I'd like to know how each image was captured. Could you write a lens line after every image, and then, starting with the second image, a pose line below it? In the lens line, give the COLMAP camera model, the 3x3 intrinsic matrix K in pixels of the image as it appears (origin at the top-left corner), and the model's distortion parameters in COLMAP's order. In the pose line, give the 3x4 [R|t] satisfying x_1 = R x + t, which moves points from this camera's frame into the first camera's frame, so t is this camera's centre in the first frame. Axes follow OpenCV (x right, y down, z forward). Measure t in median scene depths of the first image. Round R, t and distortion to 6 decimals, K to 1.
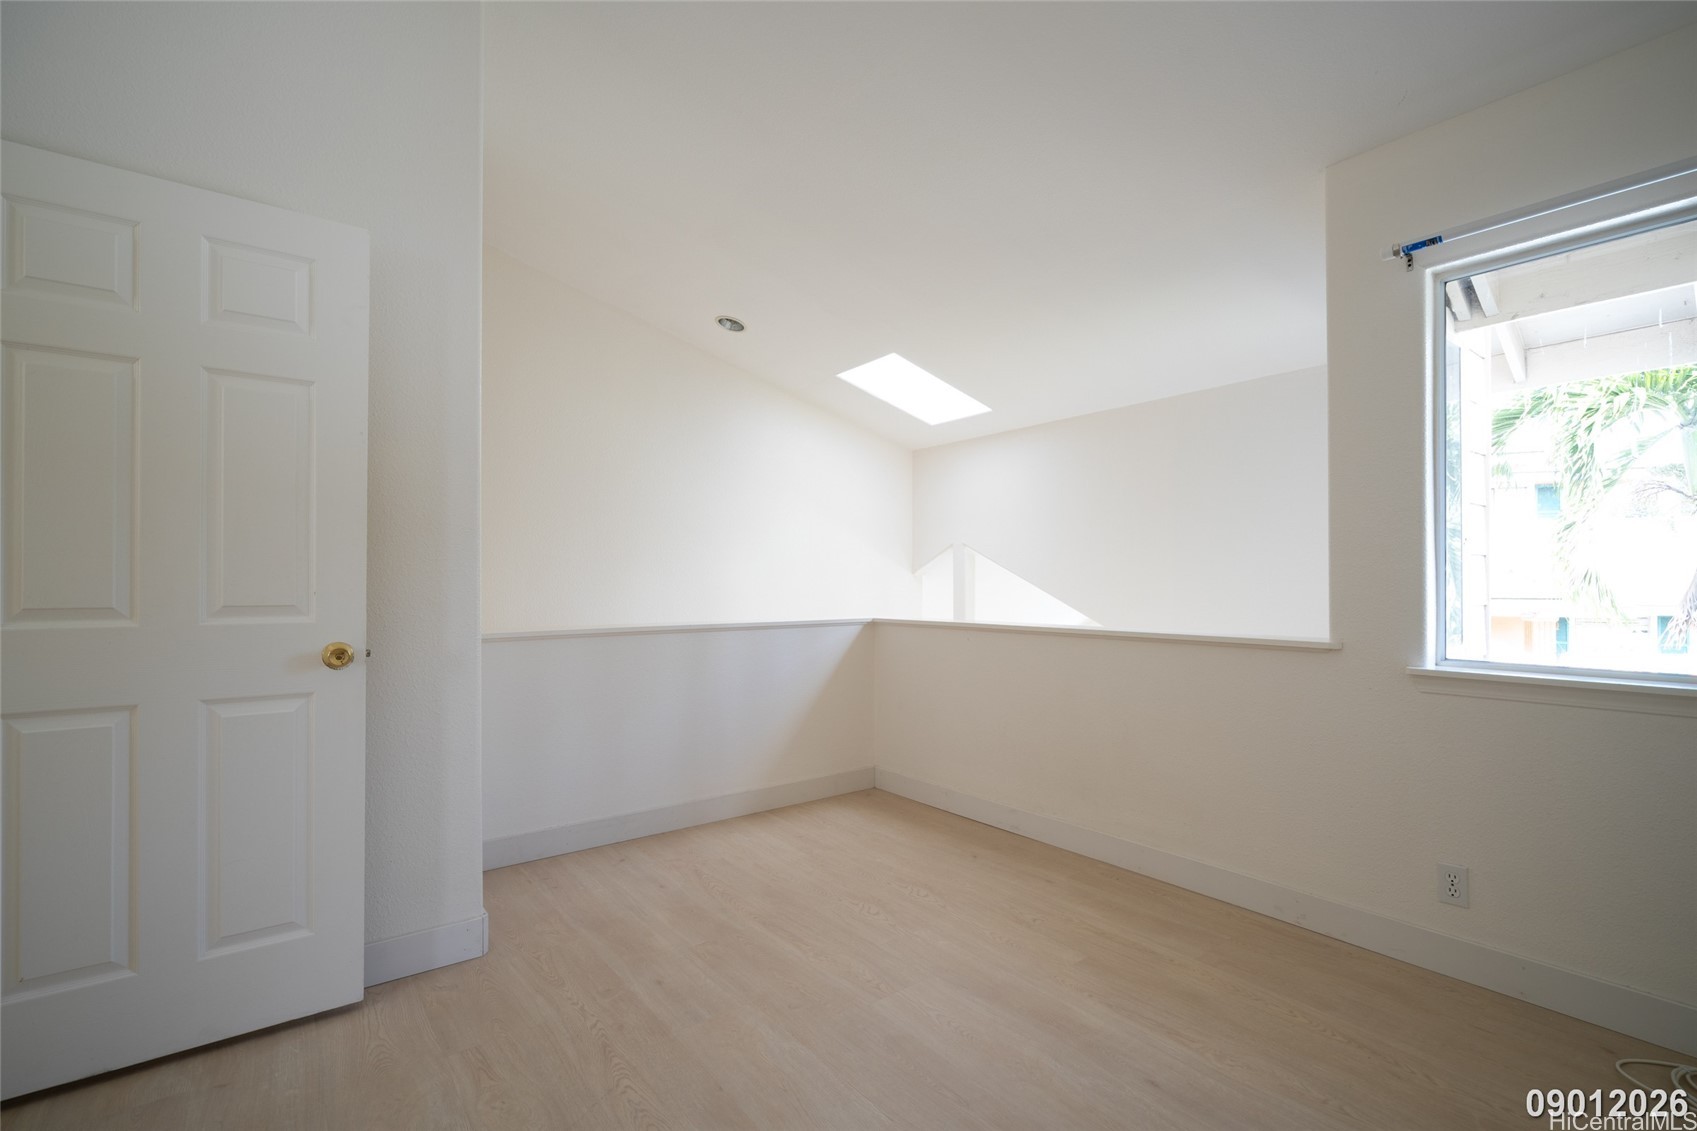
lens RADIAL K [[792.4, 0, 851.8], [0, 792.4, 574.3], [0, 0, 1]] dist [-0.000881, -0.000210]
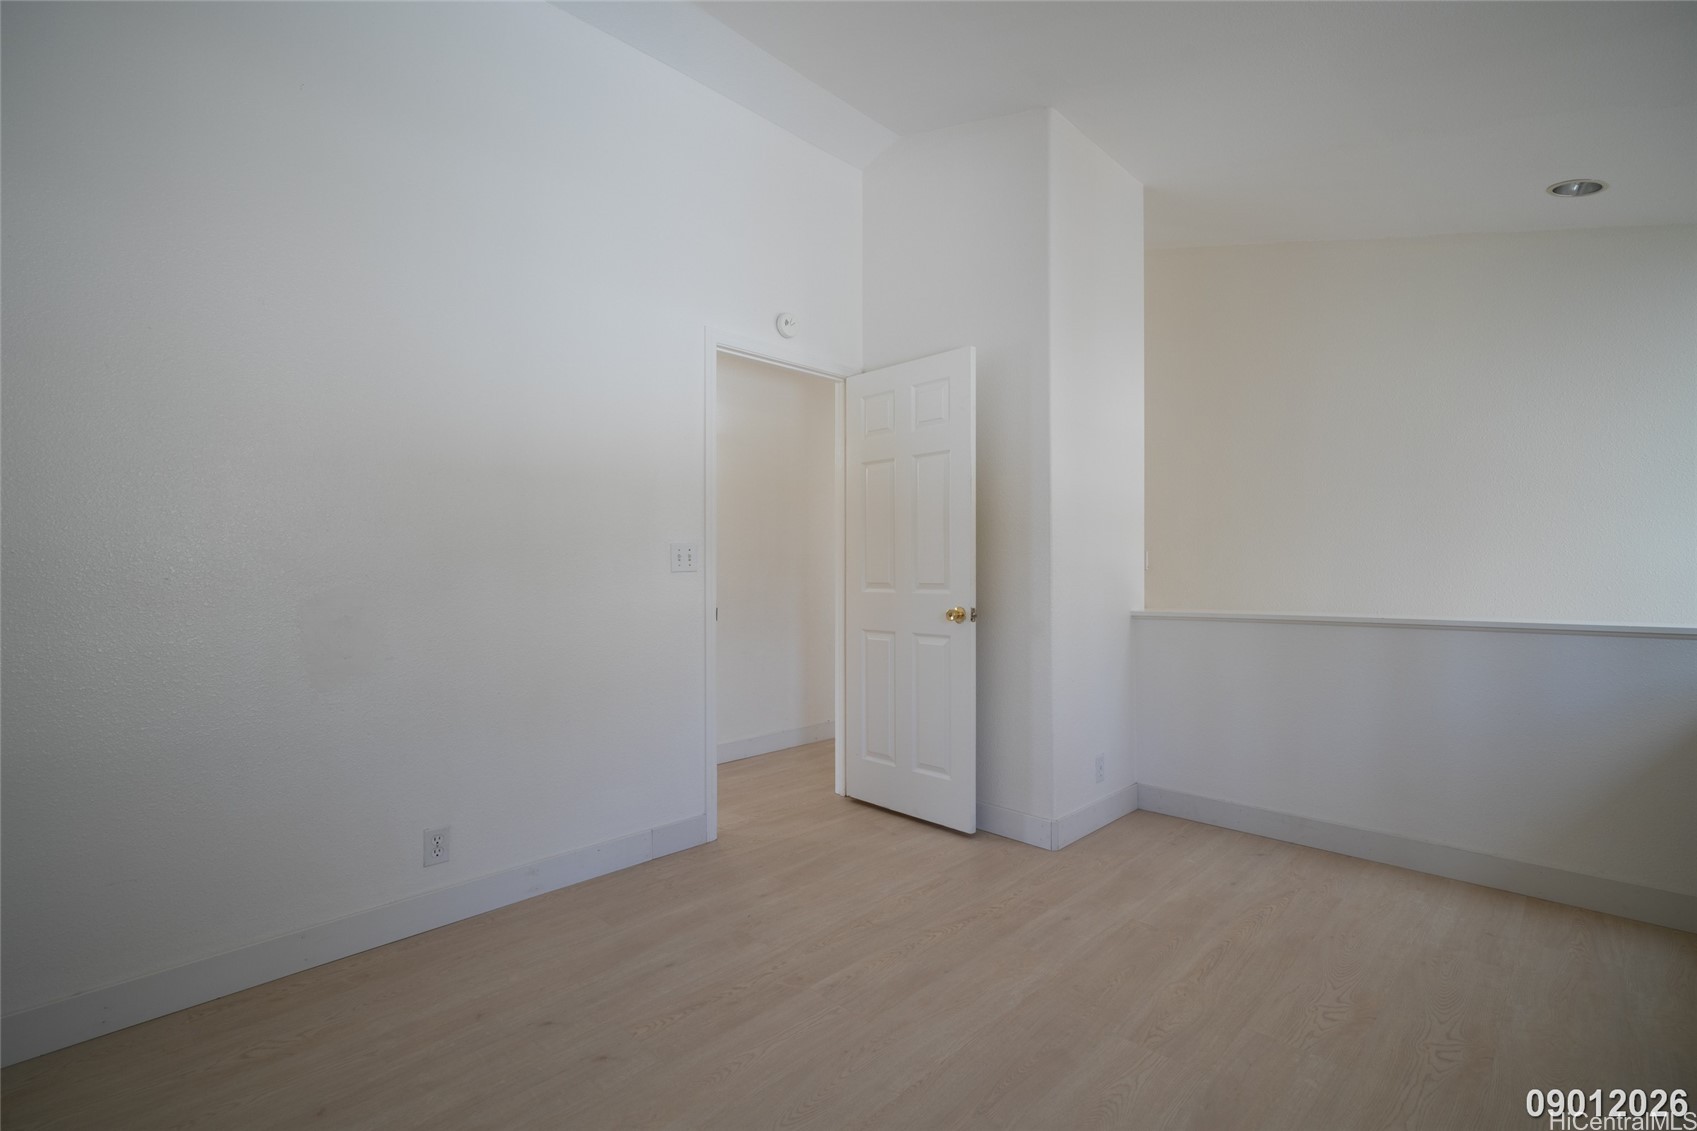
lens RADIAL K [[731.3, 0, 851.9], [0, 731.3, 564.8], [0, 0, 1]] dist [-0.001941, -0.000898]
pose [[0.127680, -0.001190, -0.991815, 0.795292], [0.013322, 0.999911, 0.000516, -0.004867], [0.991726, -0.013278, 0.127685, 0.575696]]
